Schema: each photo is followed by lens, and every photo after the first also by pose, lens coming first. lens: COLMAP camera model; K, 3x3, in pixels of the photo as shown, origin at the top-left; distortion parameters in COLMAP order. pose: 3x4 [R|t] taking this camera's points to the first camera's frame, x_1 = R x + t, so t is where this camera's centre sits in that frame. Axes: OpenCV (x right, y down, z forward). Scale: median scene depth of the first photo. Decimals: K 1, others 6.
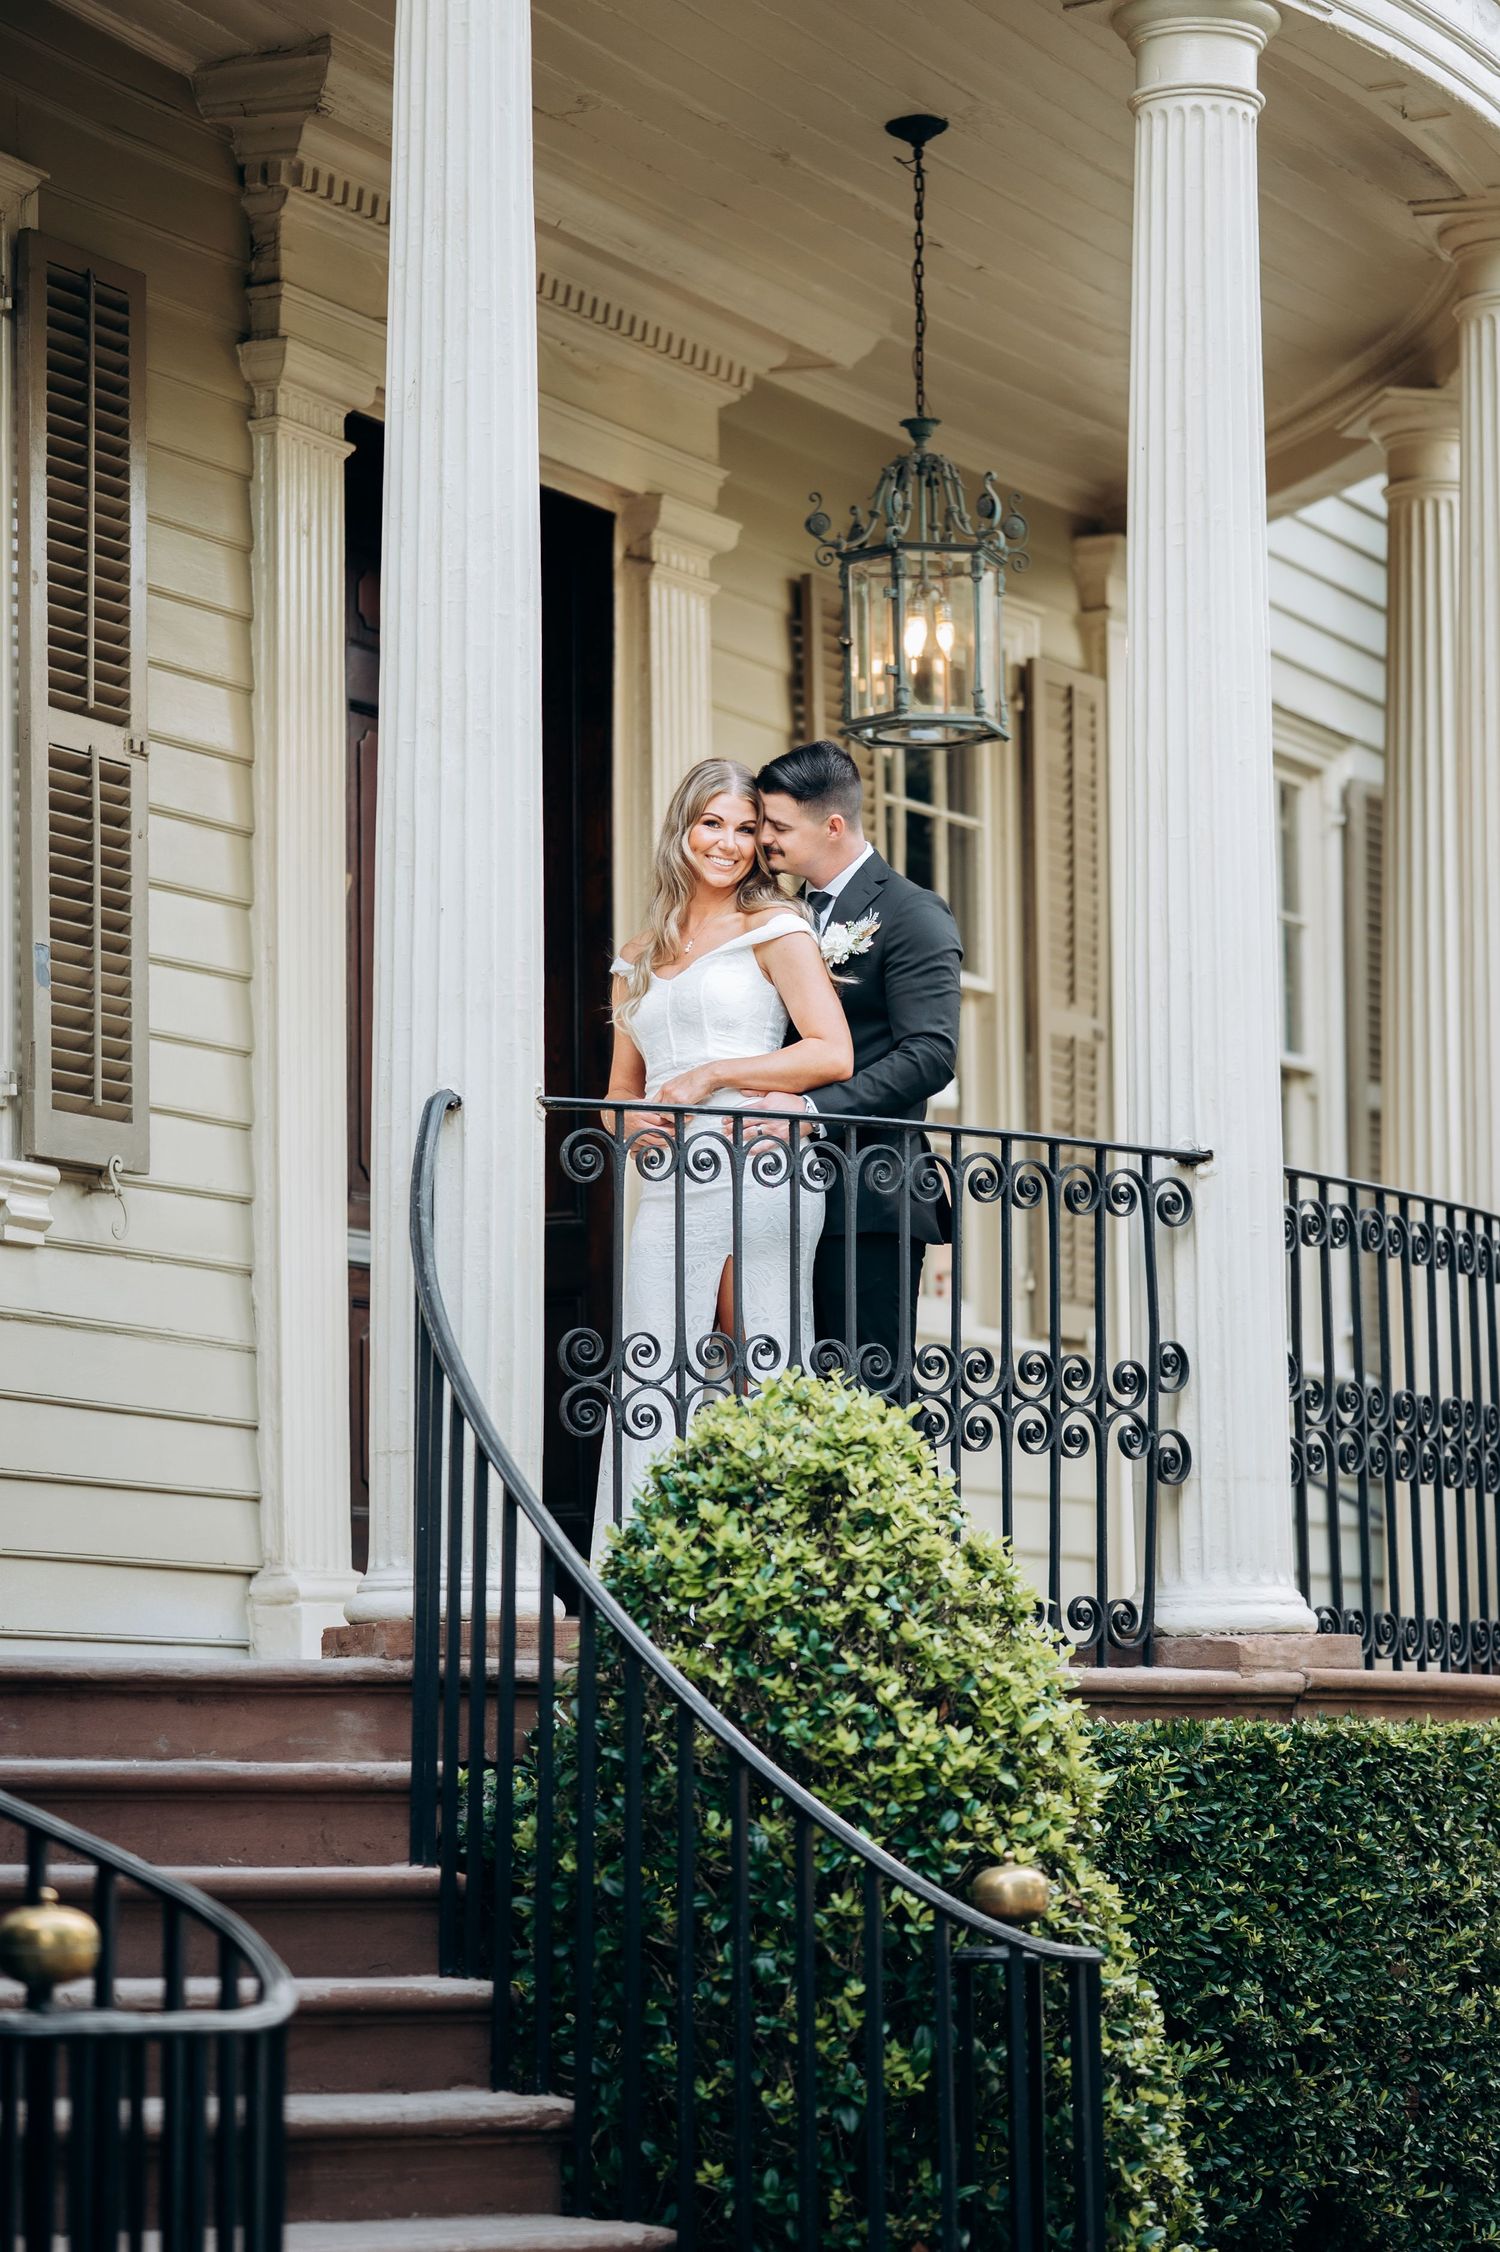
lens RADIAL K [[5566.0, 0, 854.1], [0, 5566.0, 1205.1], [0, 0, 1]] dist [0.174029, -1.200475]
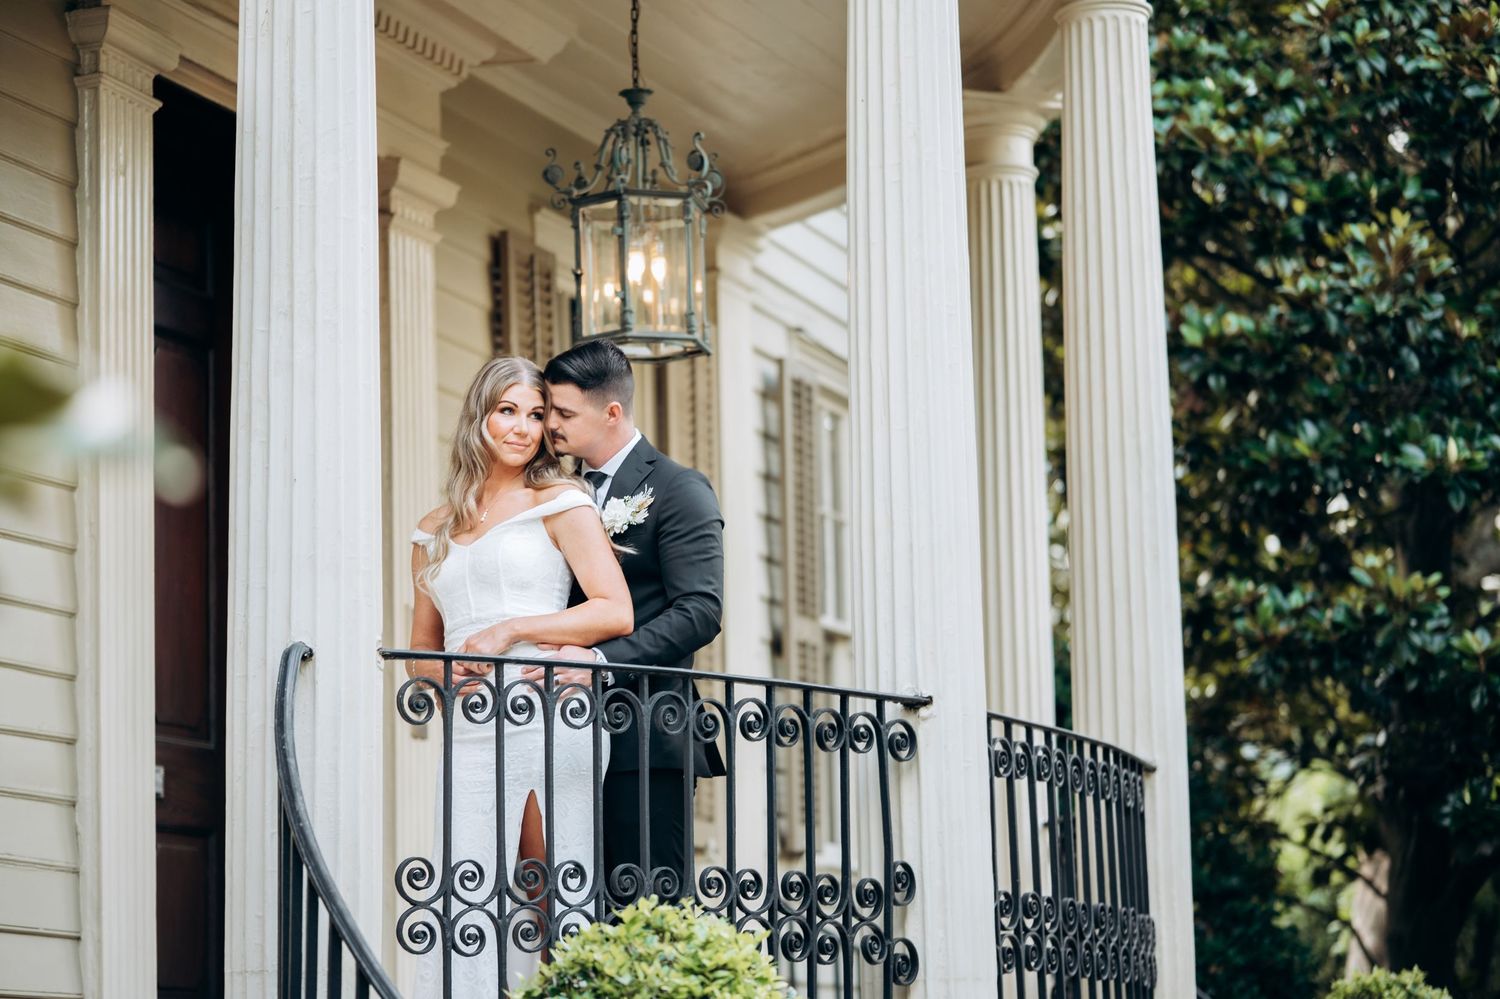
lens RADIAL K [[3707.4, 0, 748.4], [0, 3707.4, 549.9], [0, 0, 1]] dist [0.174029, -1.200475]
pose [[0.993568, 0.003052, 0.113200, -0.062298], [0.002577, 0.998769, -0.049542, -0.001987], [-0.113211, 0.049515, 0.992336, 0.234494]]
